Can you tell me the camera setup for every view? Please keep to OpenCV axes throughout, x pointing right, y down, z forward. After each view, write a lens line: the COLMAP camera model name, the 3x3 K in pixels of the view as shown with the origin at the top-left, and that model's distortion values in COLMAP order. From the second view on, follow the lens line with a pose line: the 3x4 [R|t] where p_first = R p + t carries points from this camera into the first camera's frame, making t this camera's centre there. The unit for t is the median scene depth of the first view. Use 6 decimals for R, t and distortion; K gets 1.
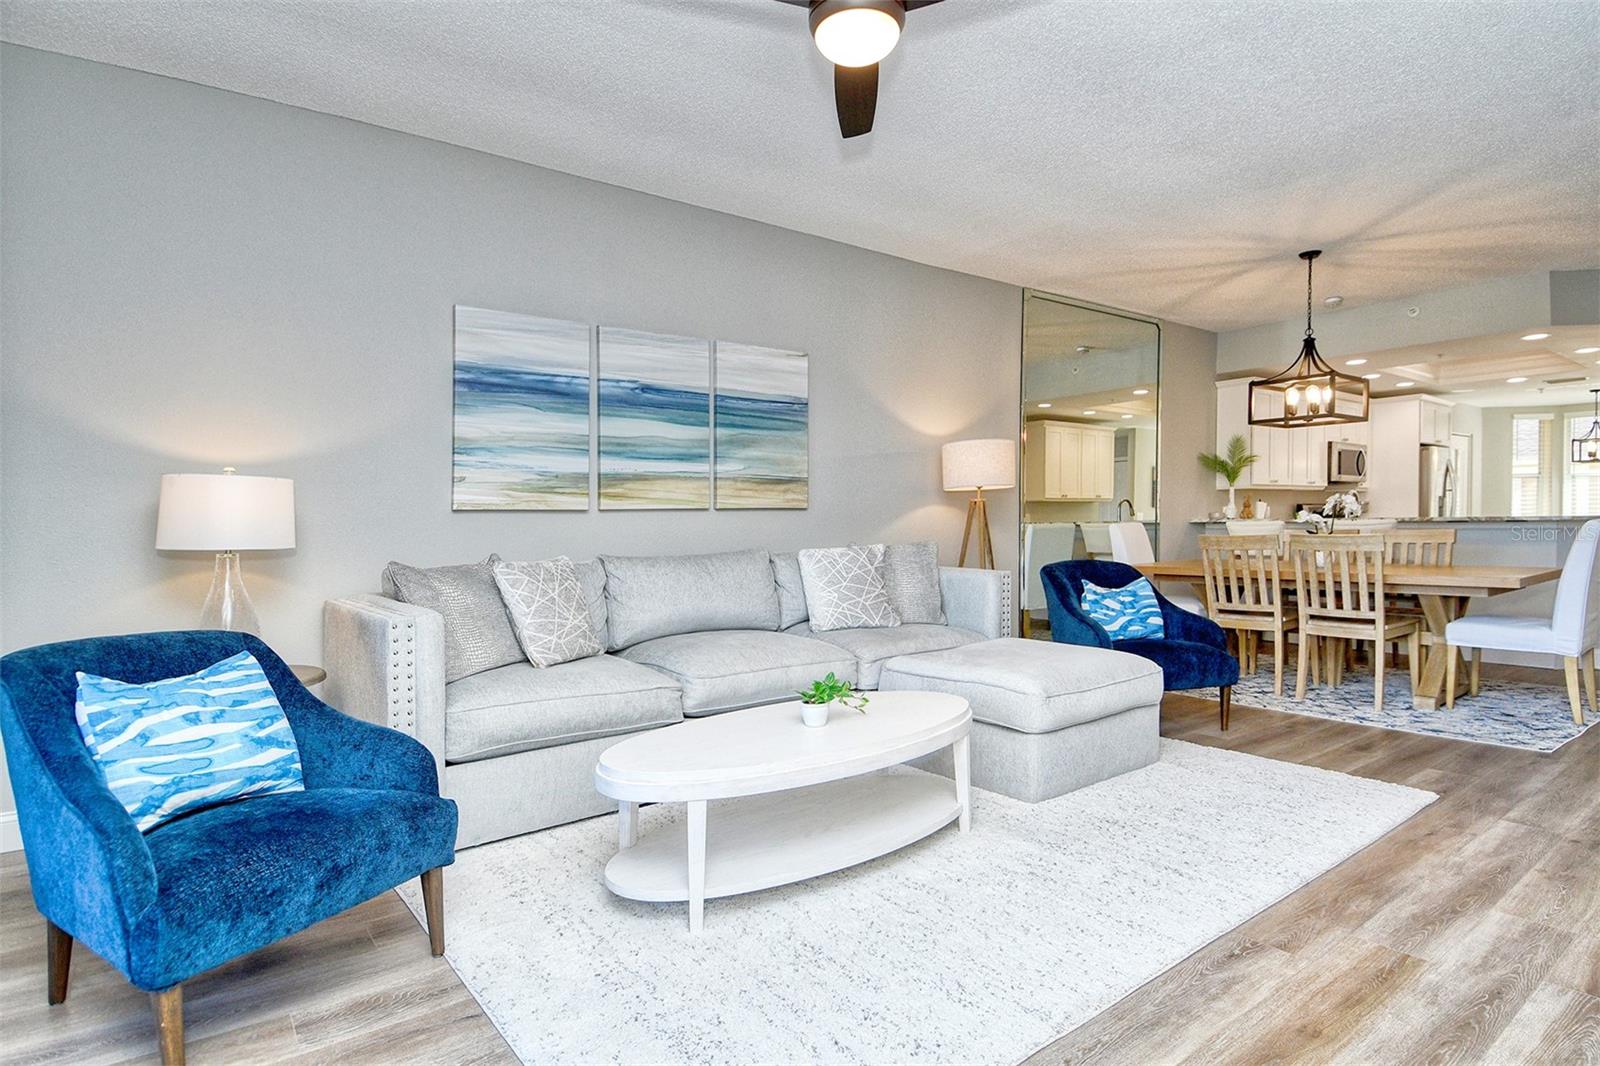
lens RADIAL K [[833.7, 0, 836.2], [0, 833.7, 535.2], [0, 0, 1]] dist [0.052216, -0.052534]
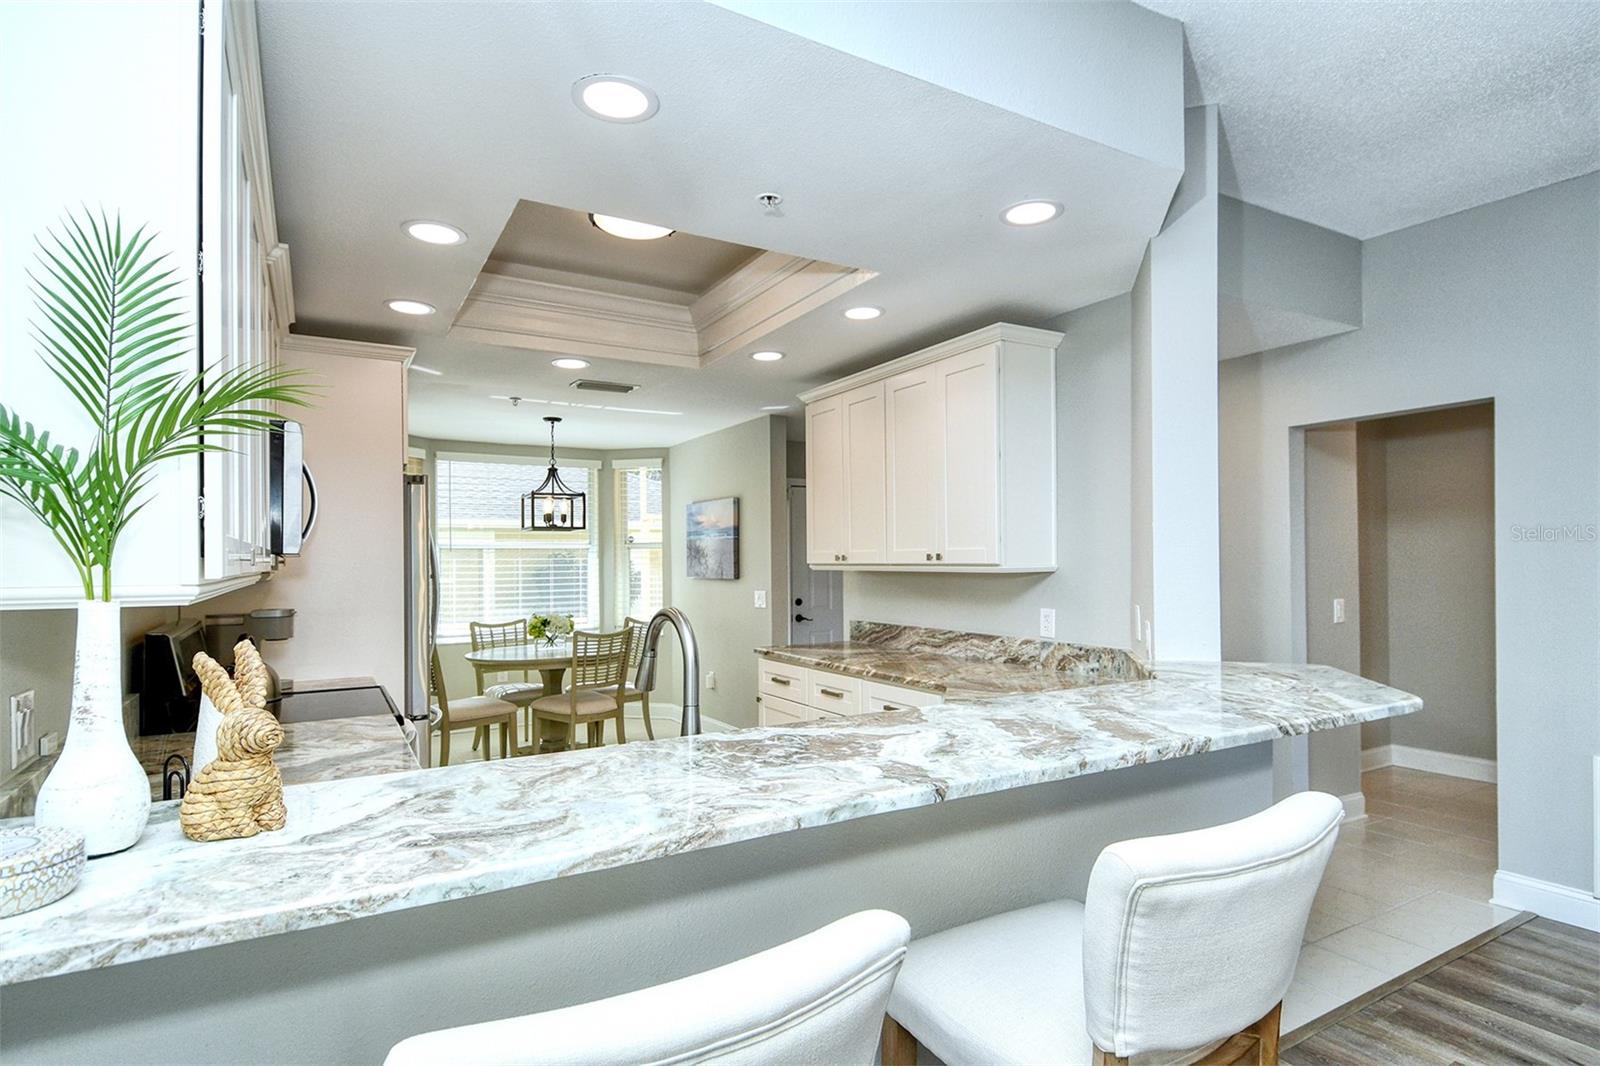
lens RADIAL K [[822.0, 0, 799.0], [0, 822.0, 552.0], [0, 0, 1]] dist [0.002922, -0.010660]
pose [[0.140133, 0.024573, 0.989828, 0.606504], [0.024742, 0.999293, -0.028311, -0.096874], [-0.989823, 0.028458, 0.139426, 1.474134]]
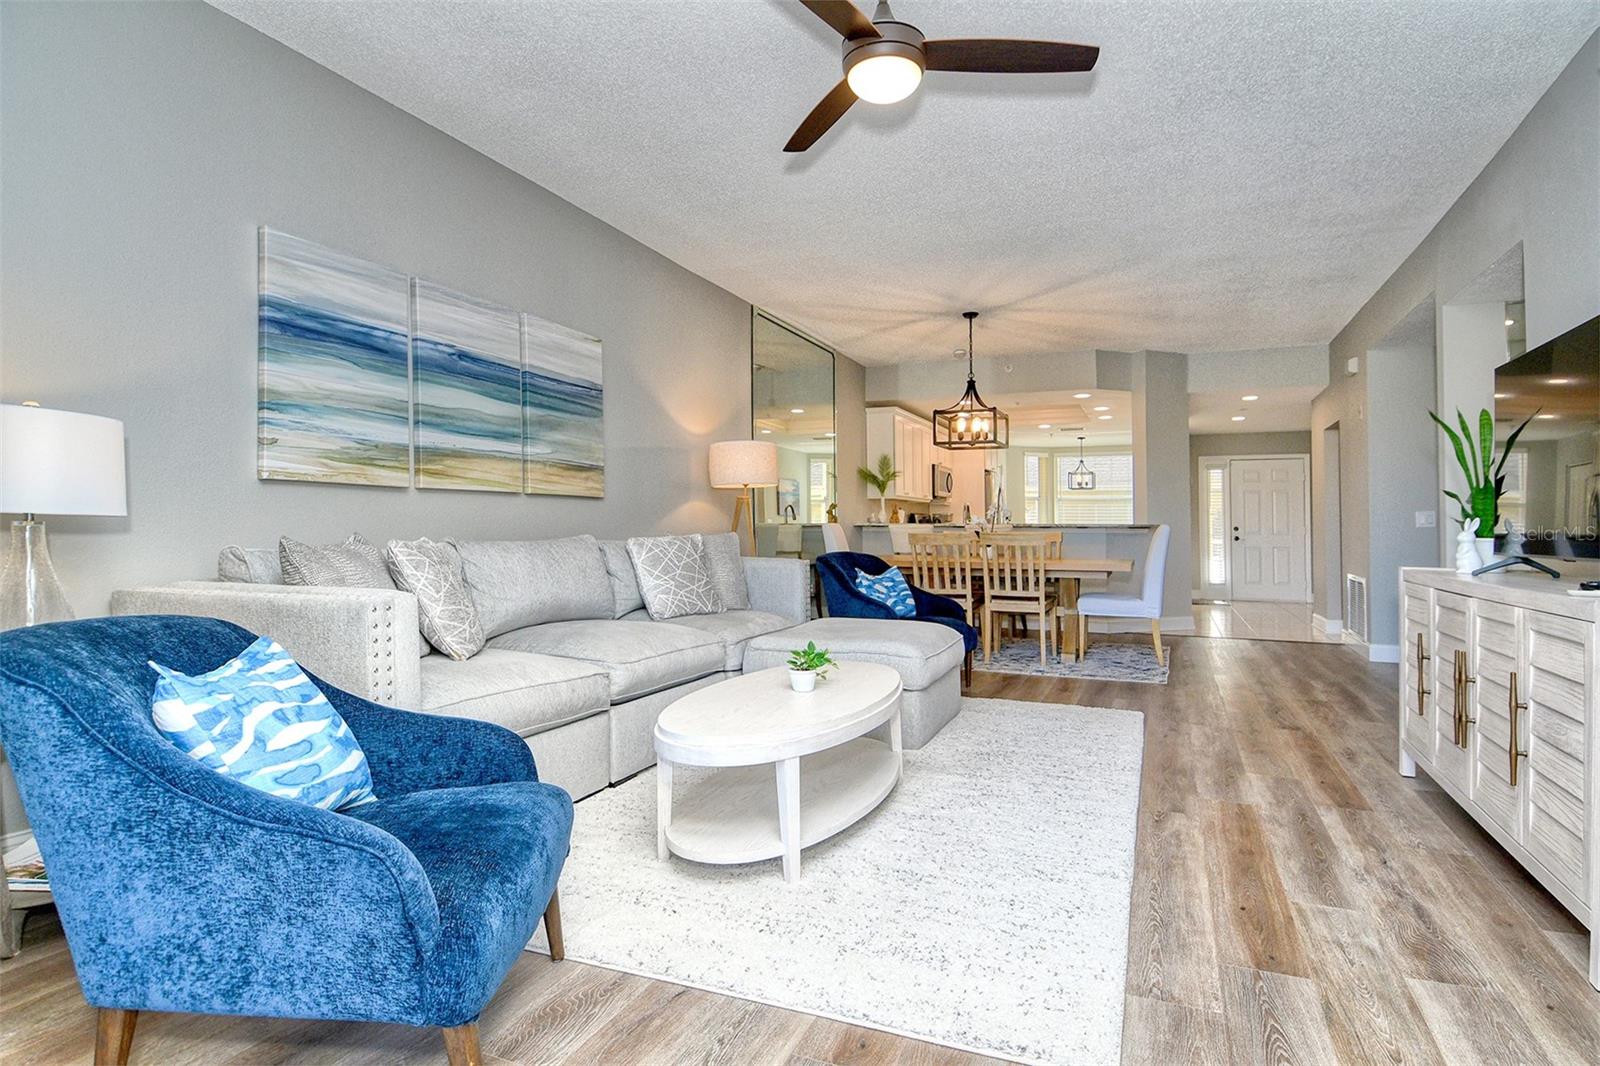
lens RADIAL K [[827.9, 0, 819.7], [0, 827.9, 529.5], [0, 0, 1]] dist [0.058633, -0.059906]
pose [[0.868102, 0.018056, 0.496057, -0.320263], [-0.008599, 0.999735, -0.021340, 0.025181], [-0.496311, 0.014259, 0.868027, 0.035089]]
